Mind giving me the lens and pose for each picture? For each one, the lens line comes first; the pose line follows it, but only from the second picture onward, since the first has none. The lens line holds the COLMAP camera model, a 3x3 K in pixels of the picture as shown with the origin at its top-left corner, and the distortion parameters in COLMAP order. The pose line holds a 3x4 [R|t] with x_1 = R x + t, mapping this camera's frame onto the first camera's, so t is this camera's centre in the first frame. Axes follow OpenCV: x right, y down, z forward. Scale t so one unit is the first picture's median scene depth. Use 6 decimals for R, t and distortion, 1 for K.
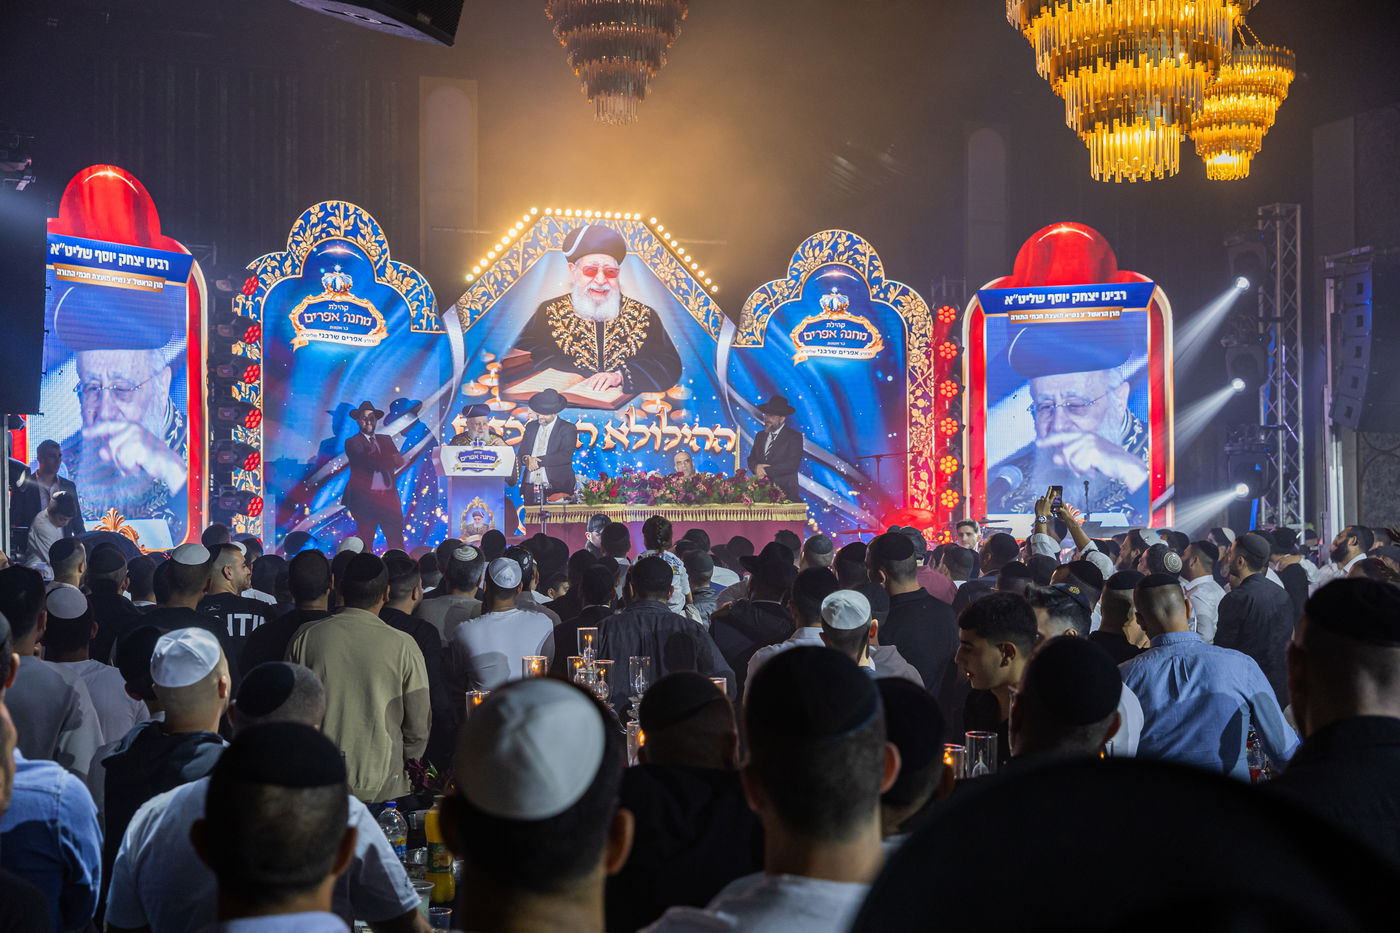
lens RADIAL K [[1892.8, 0, 694.3], [0, 1892.8, 461.5], [0, 0, 1]] dist [0.033750, 0.000000]
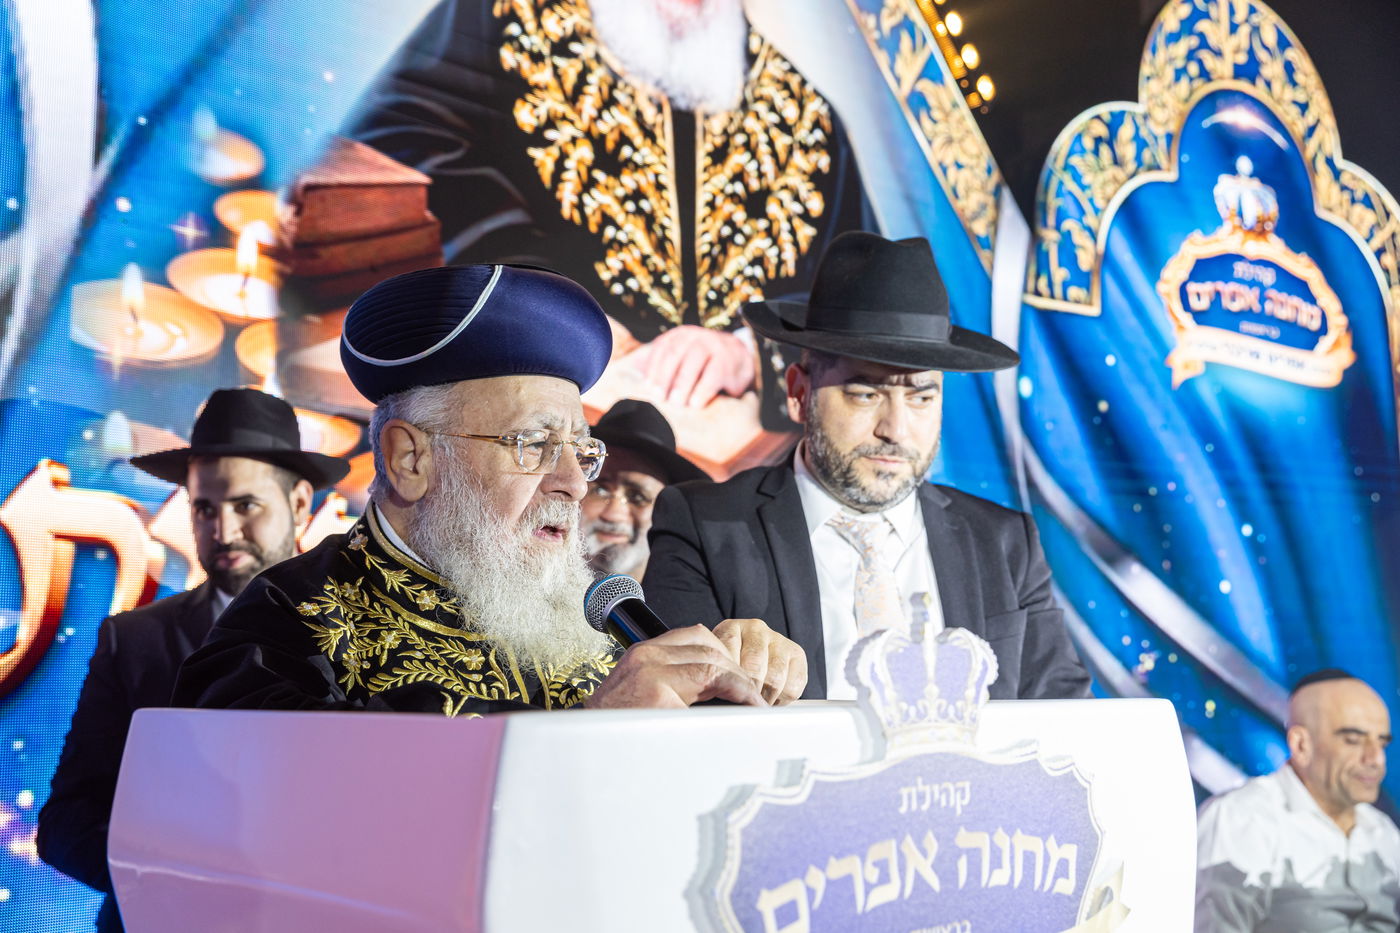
lens RADIAL K [[1631.1, 0, 690.4], [0, 1631.1, 422.3], [0, 0, 1]] dist [0.039330, 0.000000]
pose [[0.903886, 0.064146, 0.422936, -0.129410], [-0.005541, 0.990366, -0.138366, -0.009076], [-0.427737, 0.122723, 0.895533, 0.824536]]
